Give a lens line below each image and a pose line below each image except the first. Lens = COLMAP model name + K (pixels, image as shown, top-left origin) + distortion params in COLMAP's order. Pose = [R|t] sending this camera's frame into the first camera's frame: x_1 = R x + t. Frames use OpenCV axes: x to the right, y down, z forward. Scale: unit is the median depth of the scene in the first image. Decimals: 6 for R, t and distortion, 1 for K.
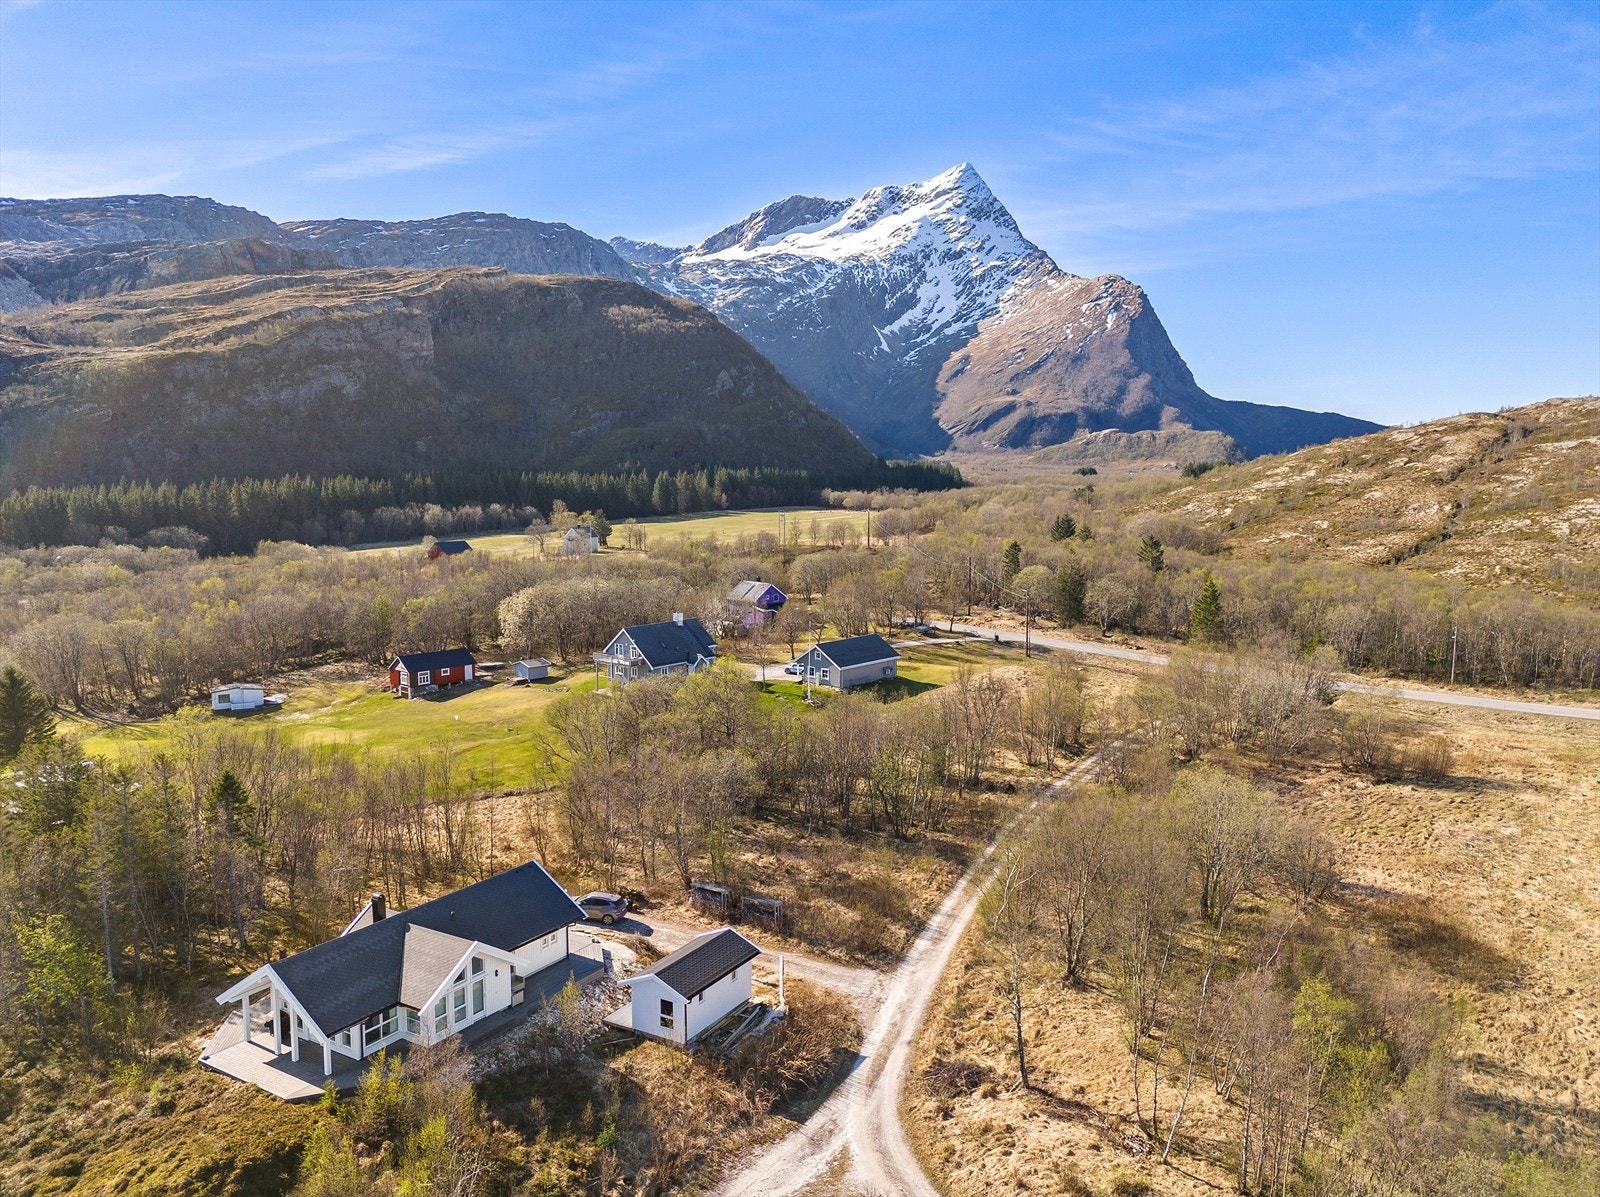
lens RADIAL K [[1238.6, 0, 798.3], [0, 1238.6, 578.2], [0, 0, 1]] dist [0.089145, -0.084338]
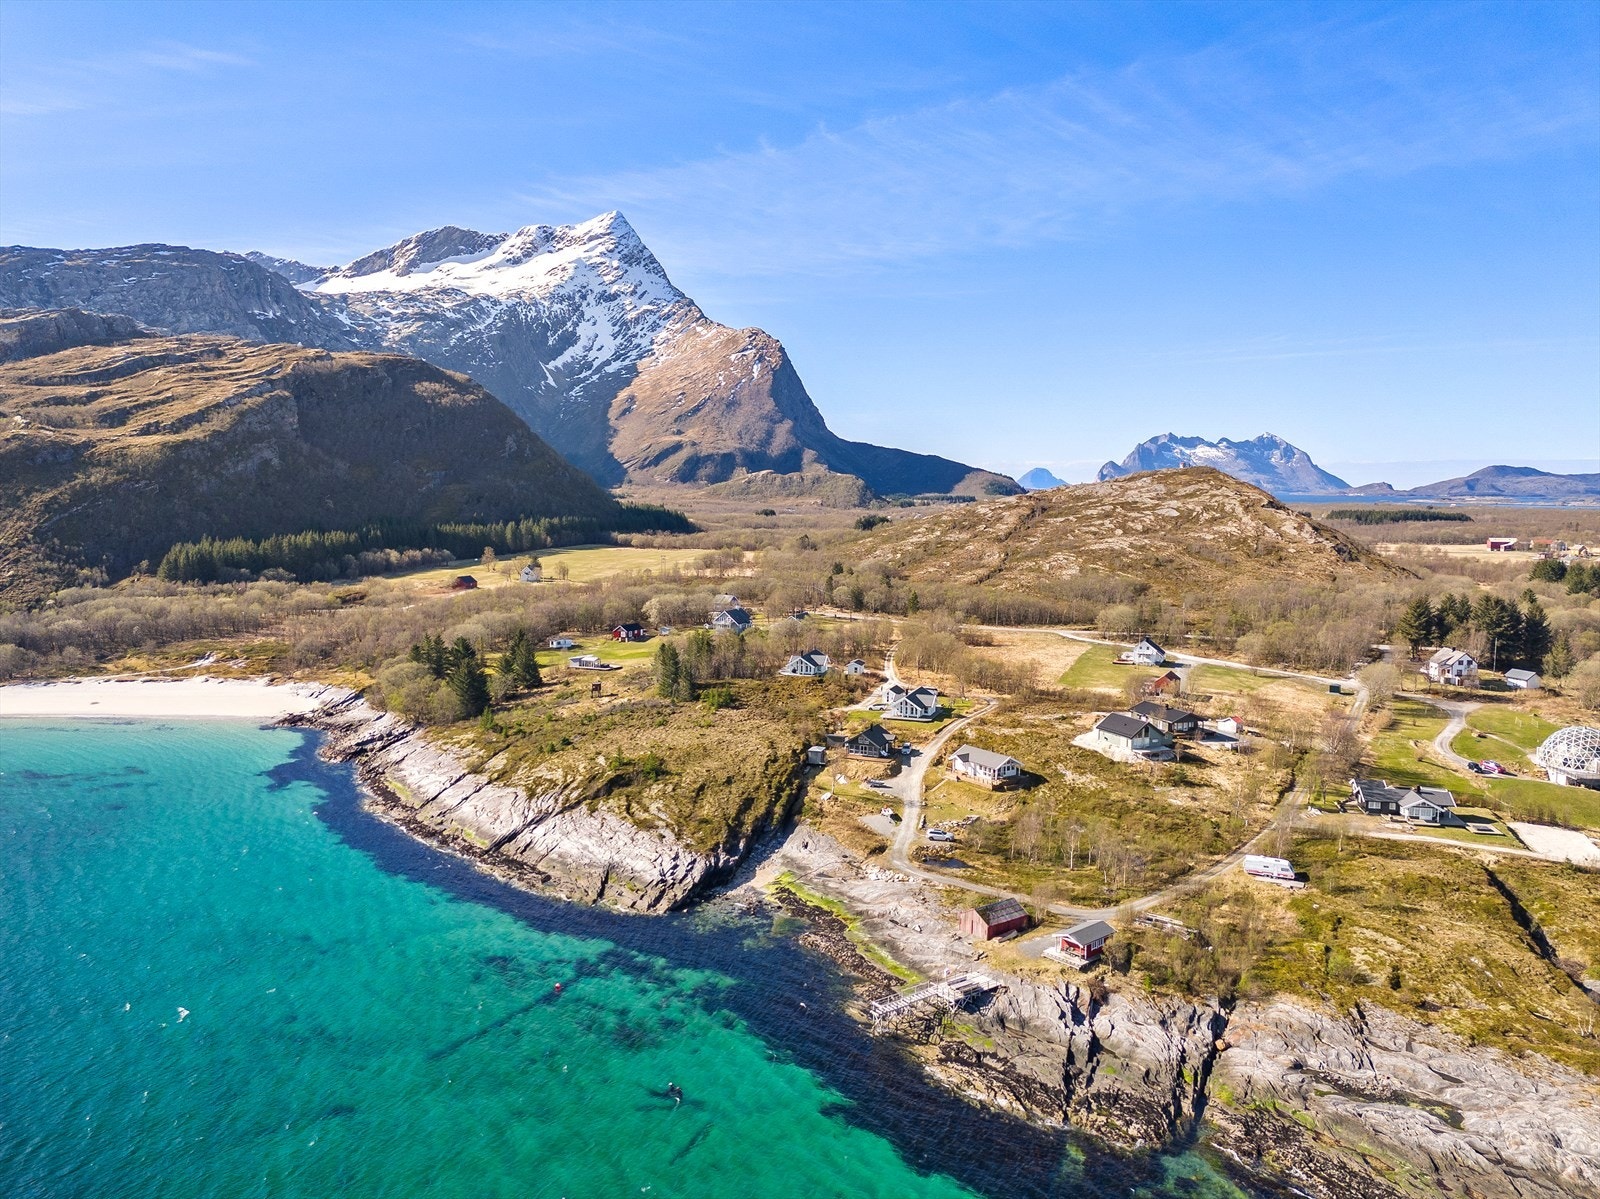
lens RADIAL K [[1238.6, 0, 798.3], [0, 1238.6, 579.2], [0, 0, 1]] dist [0.089145, -0.084338]
pose [[0.956675, -0.010189, 0.290980, -0.043853], [0.014397, 0.999820, -0.012323, 0.000306], [-0.290802, 0.015979, 0.956650, -0.093732]]
